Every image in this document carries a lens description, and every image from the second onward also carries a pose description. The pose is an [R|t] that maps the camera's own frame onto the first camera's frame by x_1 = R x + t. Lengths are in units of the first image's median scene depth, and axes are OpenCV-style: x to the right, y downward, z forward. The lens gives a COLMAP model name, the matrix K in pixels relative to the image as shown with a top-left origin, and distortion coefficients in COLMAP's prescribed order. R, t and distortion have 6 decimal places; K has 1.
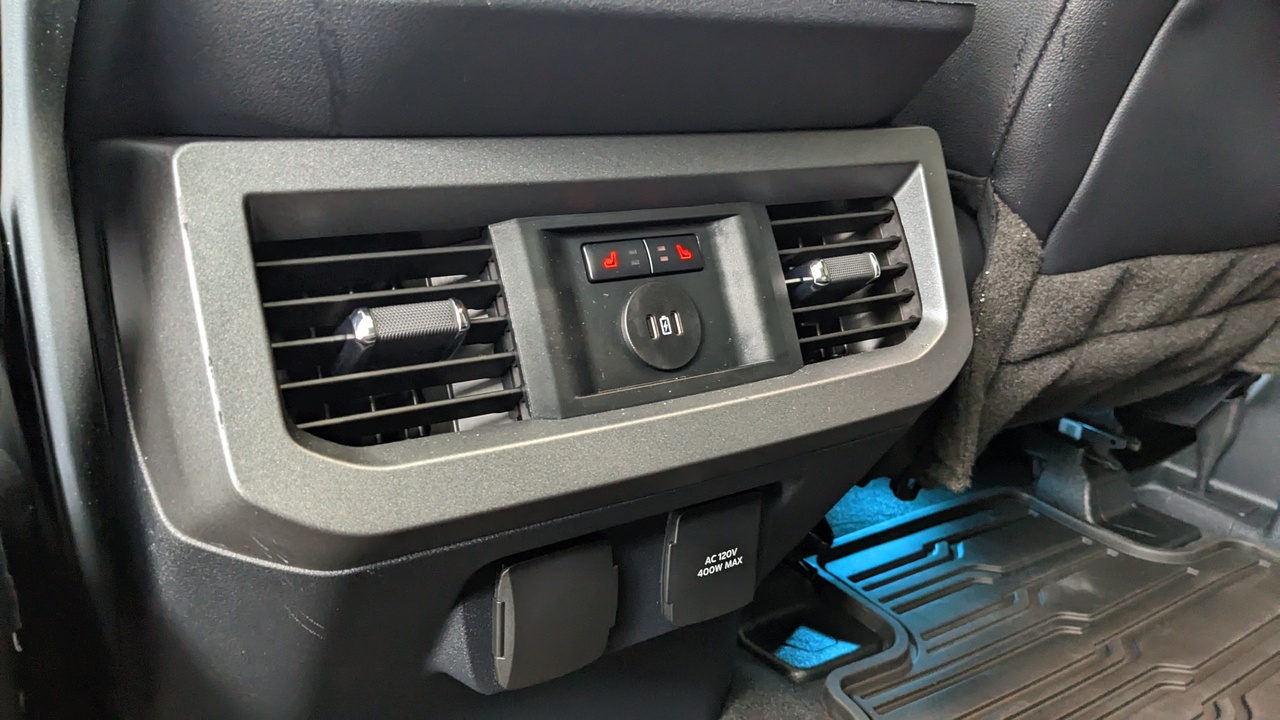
lens RADIAL K [[1053.8, 0, 636.6], [0, 1053.8, 357.7], [0, 0, 1]] dist [0.089647, -0.187504]
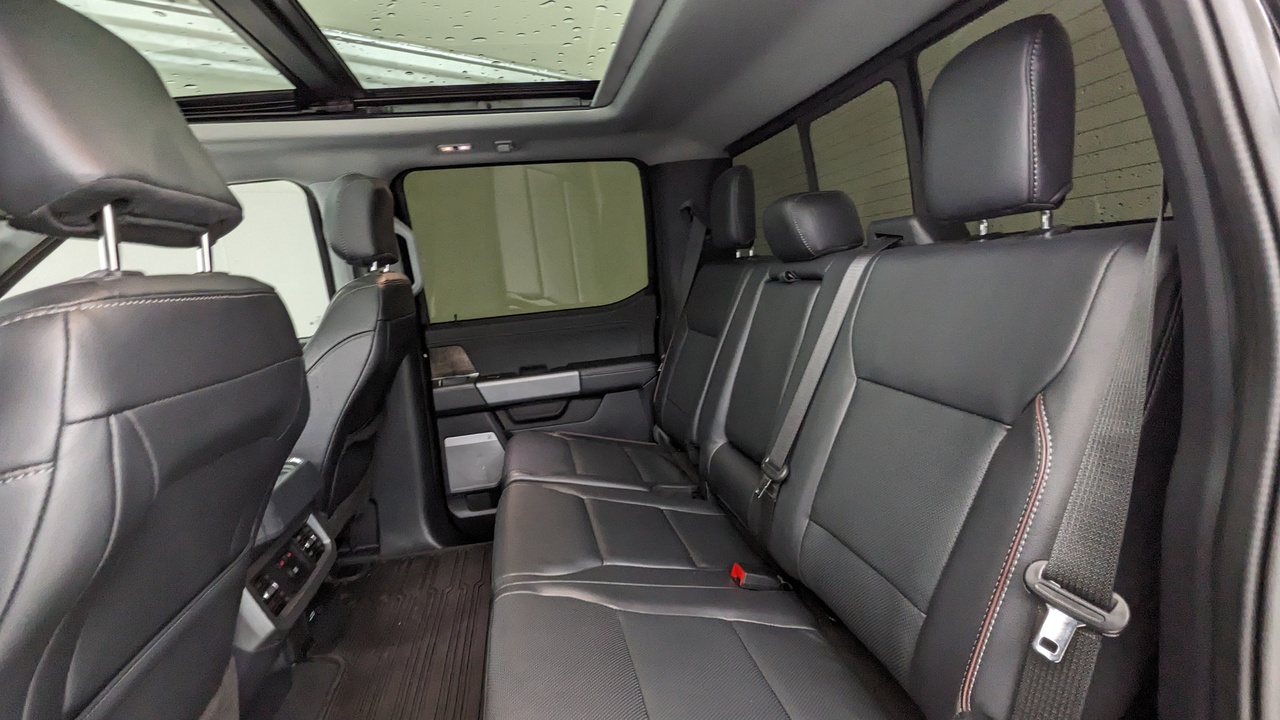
lens RADIAL K [[613.7, 0, 640.0], [0, 613.7, 364.7], [0, 0, 1]] dist [0.002592, -0.000076]
pose [[0.411316, -0.235605, 0.880517, -0.774933], [0.391609, 0.917993, 0.062700, -0.222604], [-0.823080, 0.319029, 0.469850, -0.943941]]
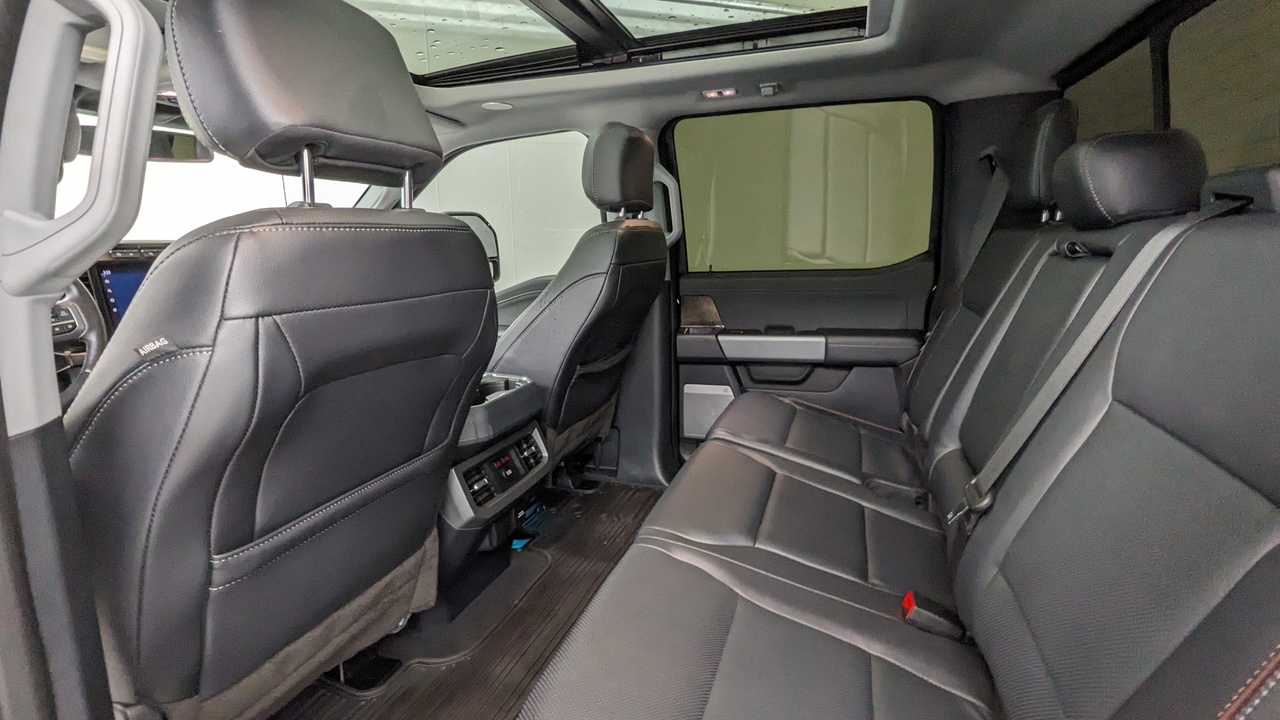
lens RADIAL K [[613.7, 0, 640.0], [0, 613.7, 364.7], [0, 0, 1]] dist [0.002592, -0.000076]
pose [[0.806740, -0.196096, 0.557420, -0.552366], [0.256733, 0.965961, -0.031746, -0.148923], [-0.532221, 0.168719, 0.829624, -1.076867]]
